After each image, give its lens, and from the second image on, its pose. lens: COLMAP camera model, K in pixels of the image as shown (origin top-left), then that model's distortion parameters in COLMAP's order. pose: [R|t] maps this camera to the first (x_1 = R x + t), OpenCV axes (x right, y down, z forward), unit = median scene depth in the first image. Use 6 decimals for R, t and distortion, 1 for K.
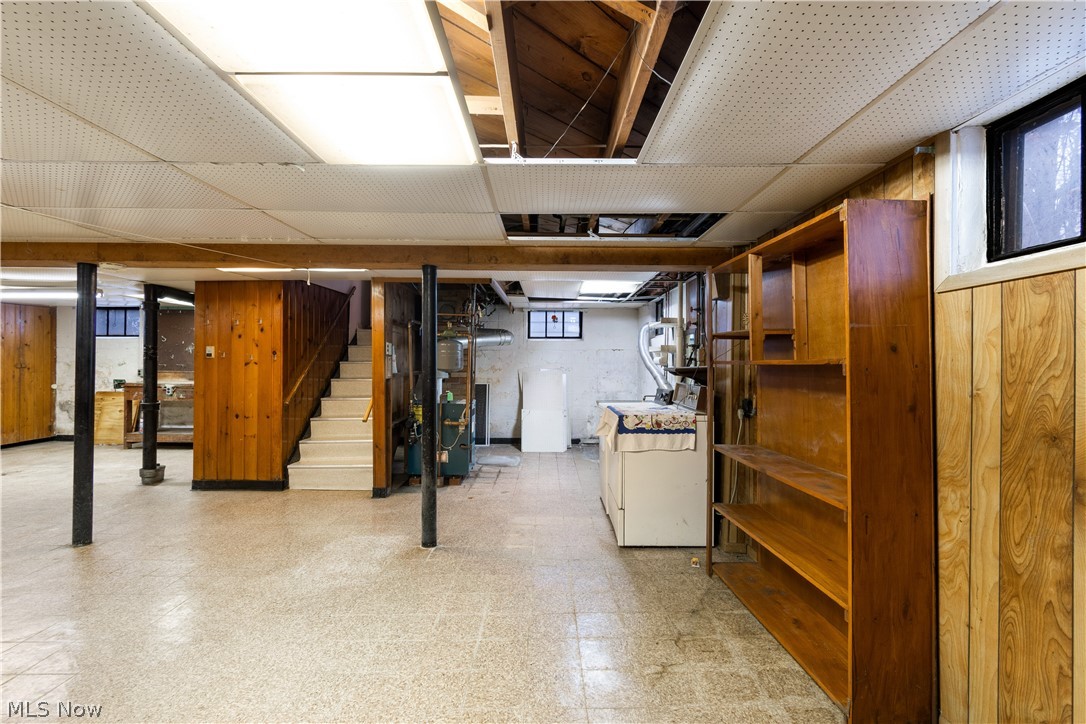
lens RADIAL K [[485.1, 0, 544.5], [0, 485.1, 353.5], [0, 0, 1]] dist [0.000492, -0.000153]
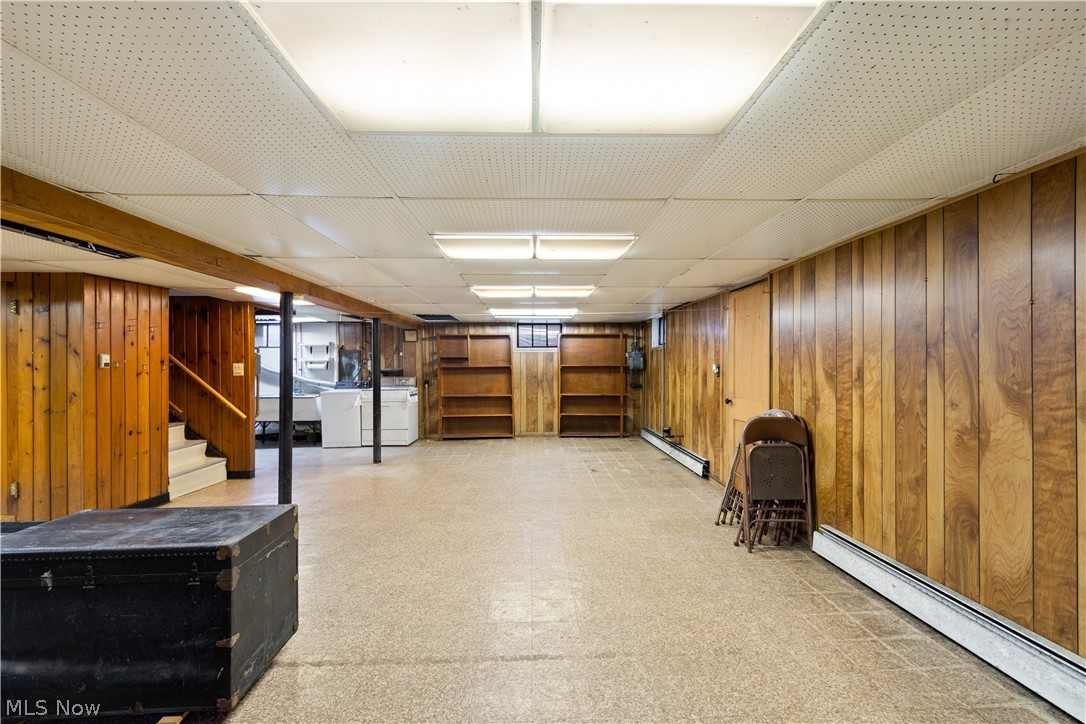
lens RADIAL K [[485.1, 0, 544.5], [0, 485.1, 353.5], [0, 0, 1]] dist [0.000492, -0.000153]
pose [[-0.006389, 0.020735, 0.999765, -1.535293], [-0.006453, 0.999763, -0.020776, -0.003526], [-0.999959, -0.006584, -0.006253, 0.246294]]
